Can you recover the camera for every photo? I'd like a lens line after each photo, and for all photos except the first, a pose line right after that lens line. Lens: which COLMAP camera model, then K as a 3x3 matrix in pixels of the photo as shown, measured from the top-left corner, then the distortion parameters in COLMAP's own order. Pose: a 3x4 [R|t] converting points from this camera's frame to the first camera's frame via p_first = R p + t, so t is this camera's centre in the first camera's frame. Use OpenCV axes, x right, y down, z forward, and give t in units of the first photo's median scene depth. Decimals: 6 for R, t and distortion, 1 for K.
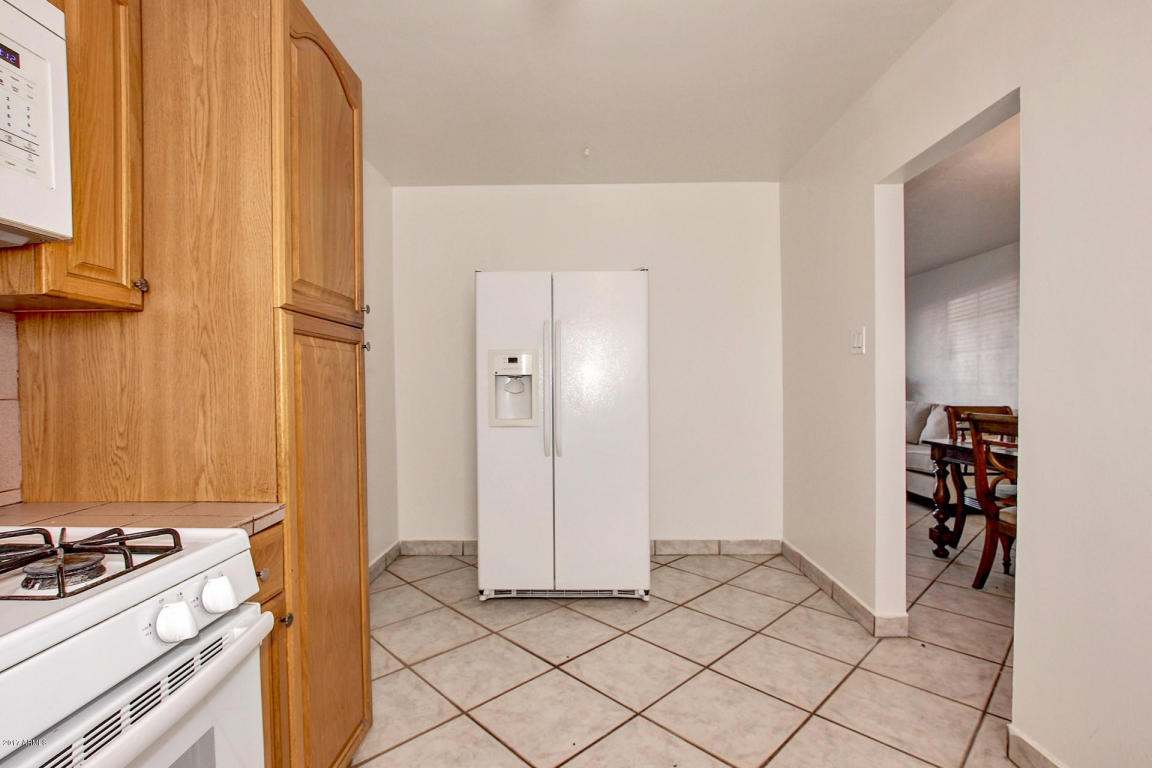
lens RADIAL K [[537.0, 0, 575.4], [0, 537.0, 389.9], [0, 0, 1]] dist [-0.024433, 0.005450]
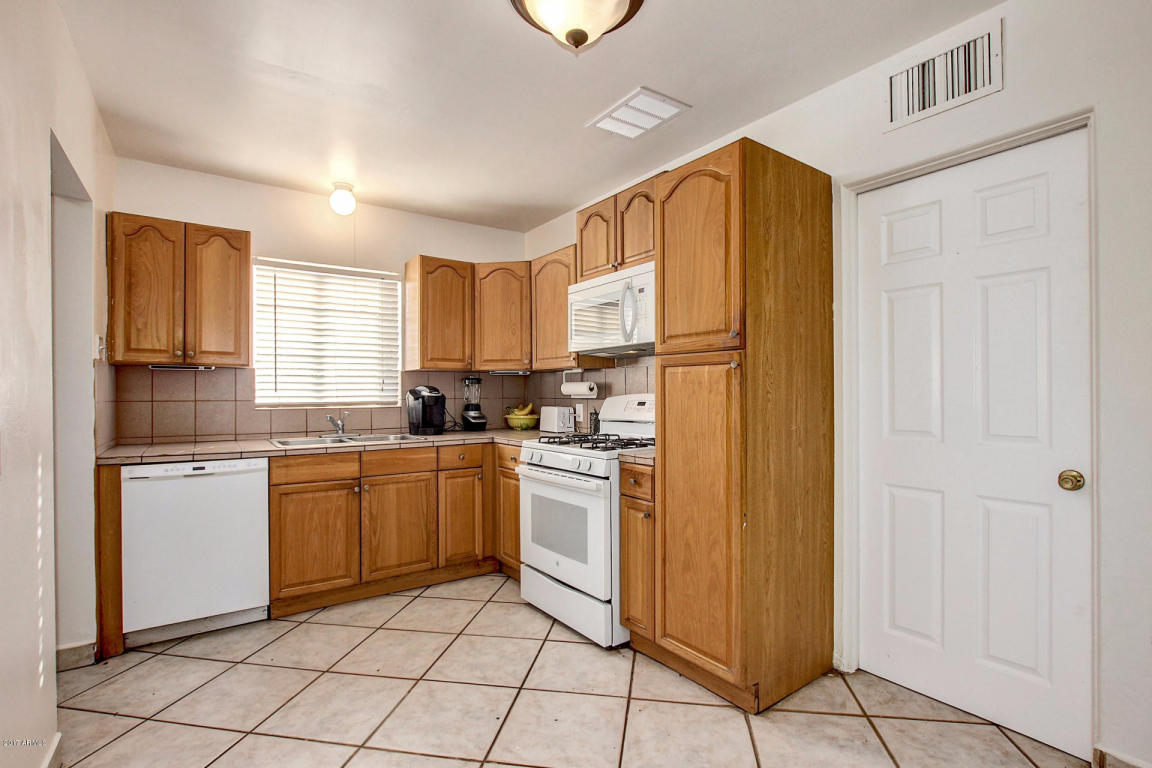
lens RADIAL K [[537.0, 0, 575.4], [0, 537.0, 389.9], [0, 0, 1]] dist [-0.024433, 0.005450]
pose [[-0.803159, 0.011675, -0.595650, 0.353097], [0.005549, 0.999911, 0.012117, -0.023711], [0.595739, 0.006427, -0.803152, 1.011378]]
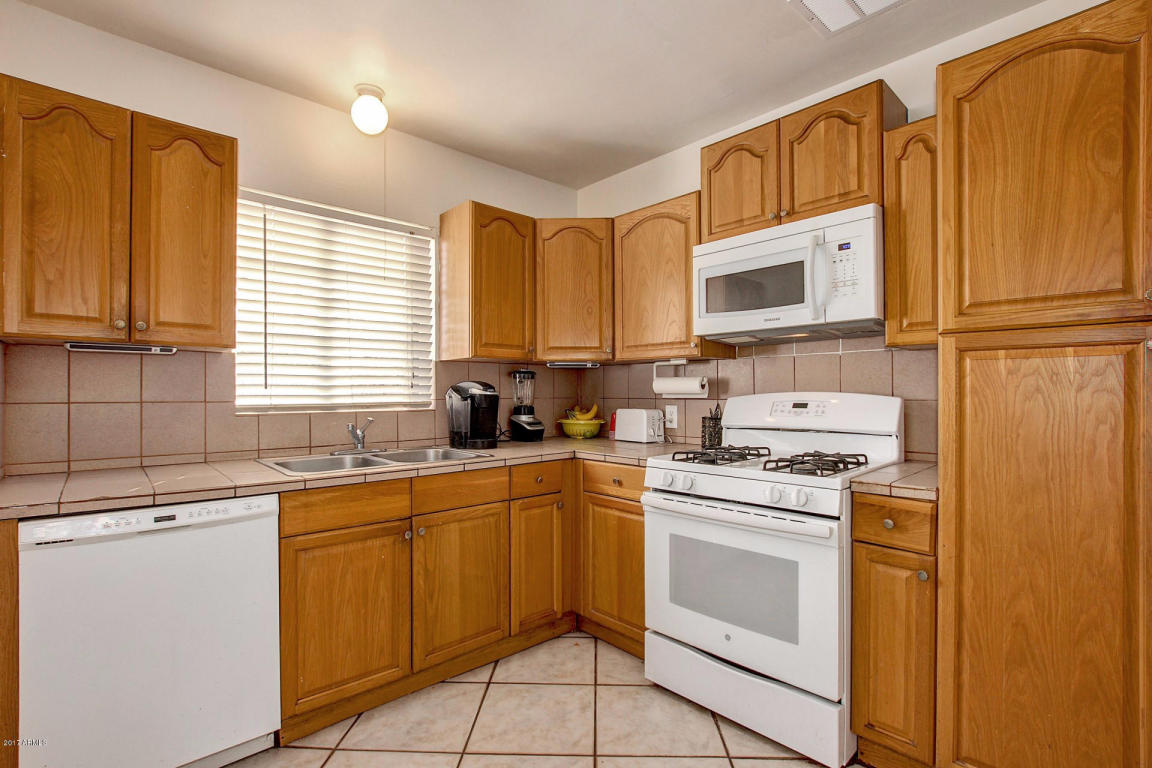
lens RADIAL K [[537.0, 0, 575.4], [0, 537.0, 389.9], [0, 0, 1]] dist [-0.024433, 0.005450]
pose [[-0.720325, 0.011135, -0.693548, 0.402626], [0.001642, 0.999896, 0.014348, -0.017492], [0.693635, 0.009196, -0.720268, 0.554959]]
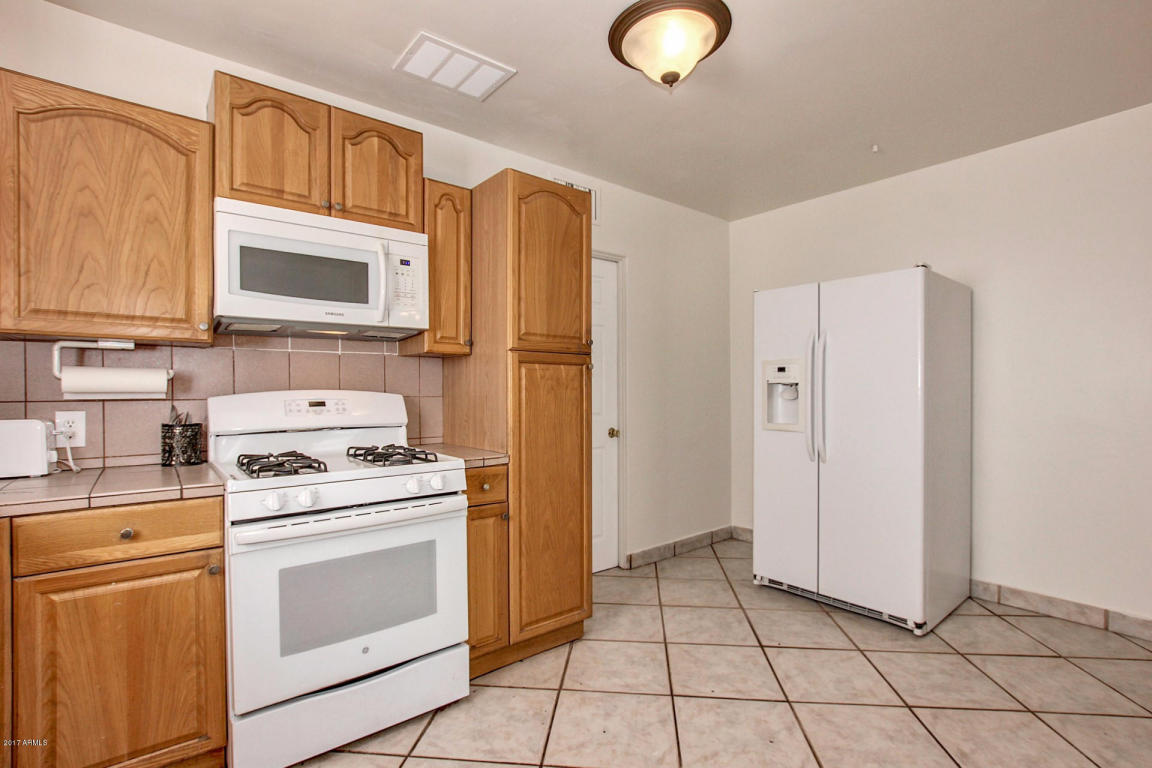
lens RADIAL K [[537.0, 0, 575.4], [0, 537.0, 389.9], [0, 0, 1]] dist [-0.024433, 0.005450]
pose [[0.642998, 0.008343, -0.765822, 0.441869], [-0.014483, 0.999894, -0.001267, -0.006579], [0.765731, 0.011906, 0.643051, -0.013625]]
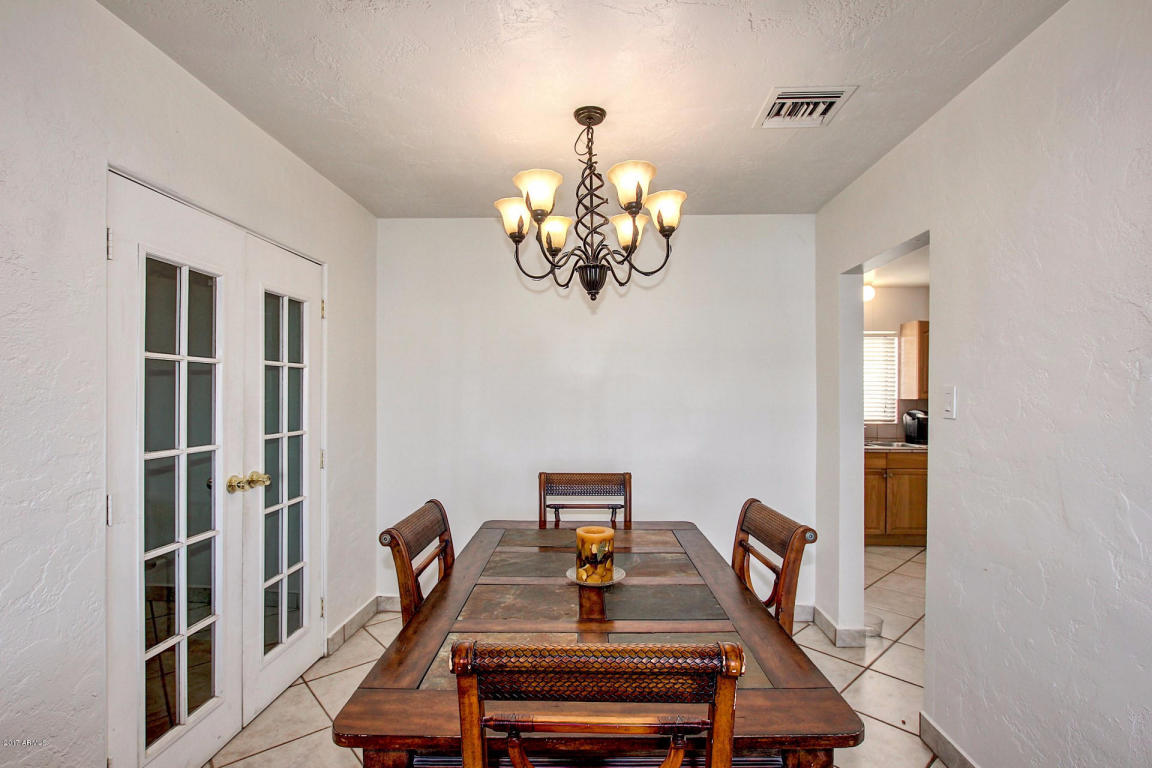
lens RADIAL K [[537.0, 0, 575.4], [0, 537.0, 389.9], [0, 0, 1]] dist [-0.024433, 0.005450]
pose [[-0.999736, 0.005468, 0.022333, 1.044789], [0.005647, 0.999953, 0.007938, -0.113910], [-0.022288, 0.008062, -0.999719, 1.651493]]
